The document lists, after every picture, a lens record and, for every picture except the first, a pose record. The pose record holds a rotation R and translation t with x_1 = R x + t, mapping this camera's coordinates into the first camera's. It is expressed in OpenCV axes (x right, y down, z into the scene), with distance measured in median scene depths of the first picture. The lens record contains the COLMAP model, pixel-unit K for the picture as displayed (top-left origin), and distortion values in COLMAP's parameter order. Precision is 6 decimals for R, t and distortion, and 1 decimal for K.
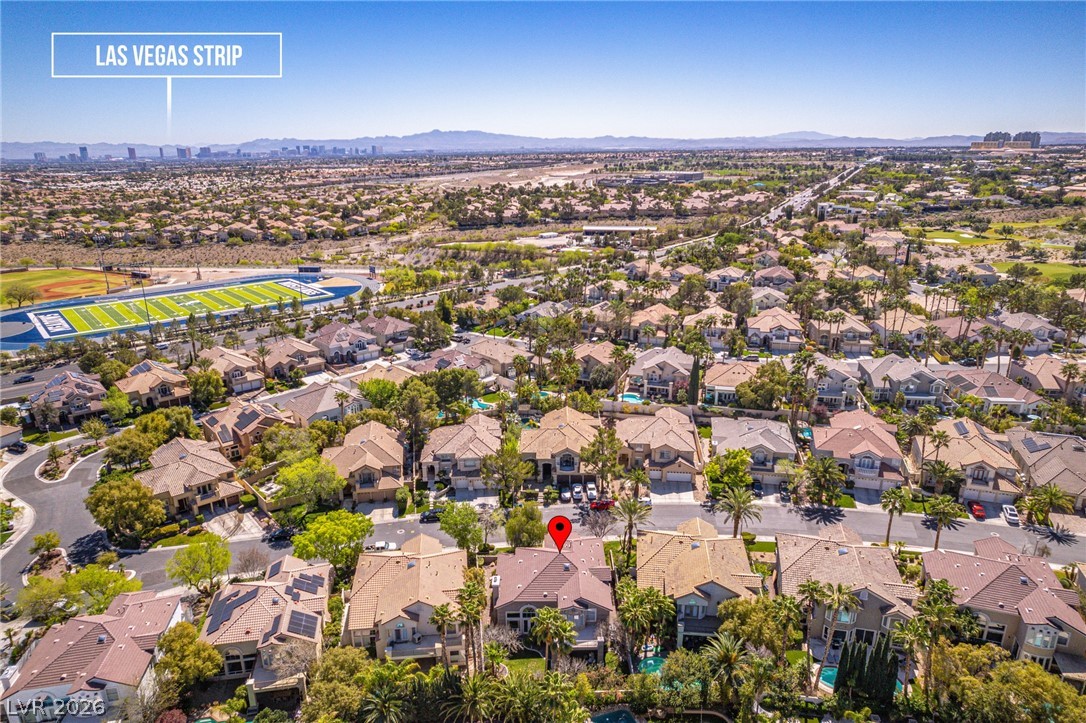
lens RADIAL K [[695.9, 0, 543.0], [0, 695.9, 361.5], [0, 0, 1]] dist [-0.026699, 0.001676]
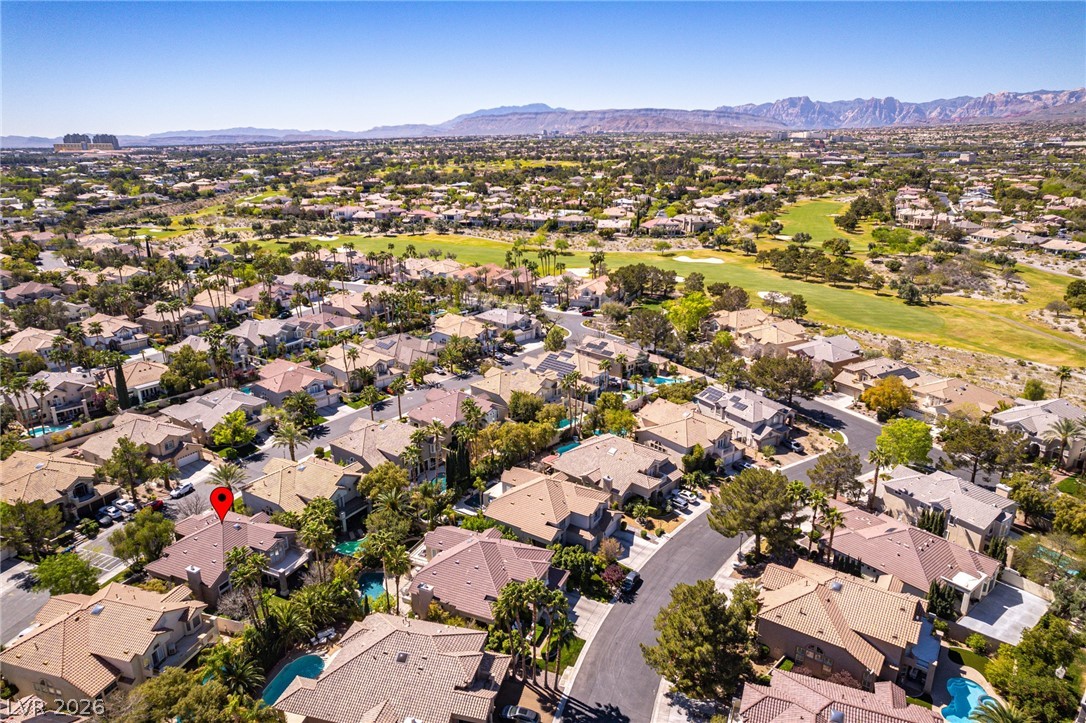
lens RADIAL K [[695.9, 0, 543.0], [0, 695.9, 361.5], [0, 0, 1]] dist [-0.026699, 0.001676]
pose [[0.395466, -0.270277, 0.877814, -0.320995], [0.271686, 0.947378, 0.169298, -0.006650], [-0.877379, 0.171538, 0.448086, 0.006325]]
